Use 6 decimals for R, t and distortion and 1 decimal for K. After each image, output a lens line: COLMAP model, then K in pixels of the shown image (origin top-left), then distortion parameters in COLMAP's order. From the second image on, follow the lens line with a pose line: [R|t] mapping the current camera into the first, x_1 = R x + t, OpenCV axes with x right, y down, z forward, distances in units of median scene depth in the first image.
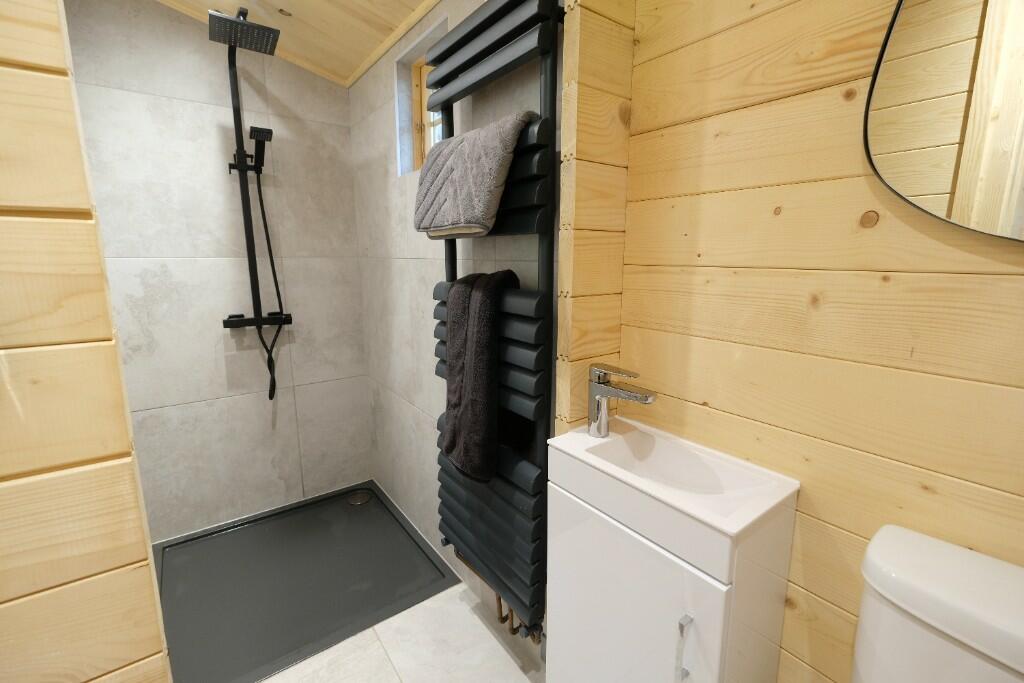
lens RADIAL K [[445.5, 0, 515.7], [0, 445.5, 339.3], [0, 0, 1]] dist [-0.002357, 0.001215]
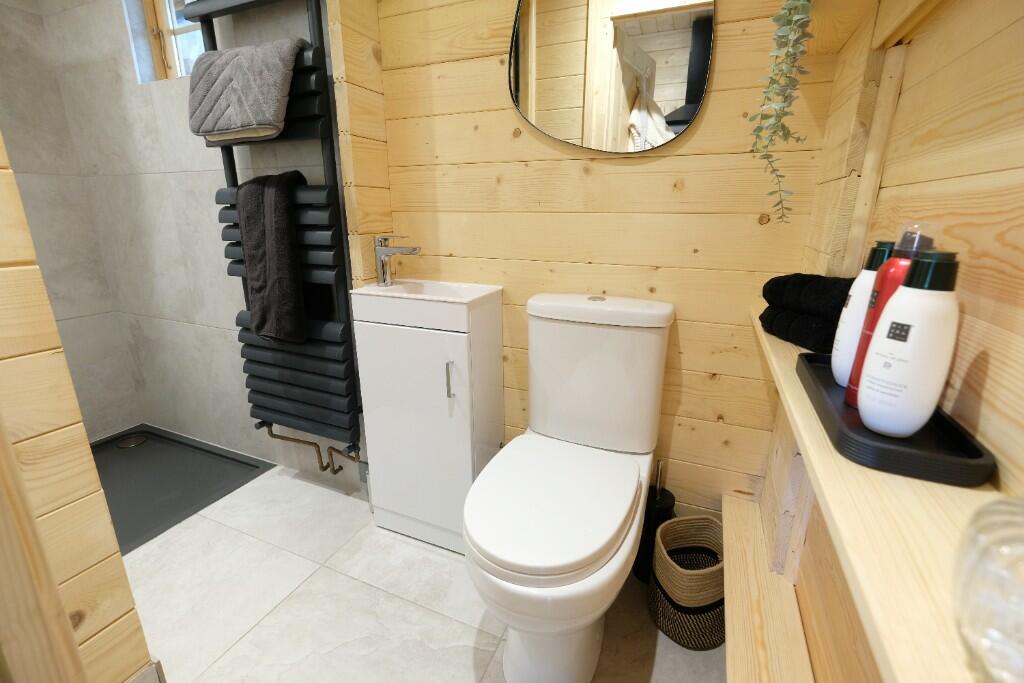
lens RADIAL K [[445.5, 0, 512.1], [0, 445.5, 338.1], [0, 0, 1]] dist [-0.002357, 0.001215]
pose [[0.872377, -0.132275, 0.470596, -0.146777], [0.087923, 0.989452, 0.115126, 0.233735], [-0.480861, -0.059057, 0.874806, -0.439252]]
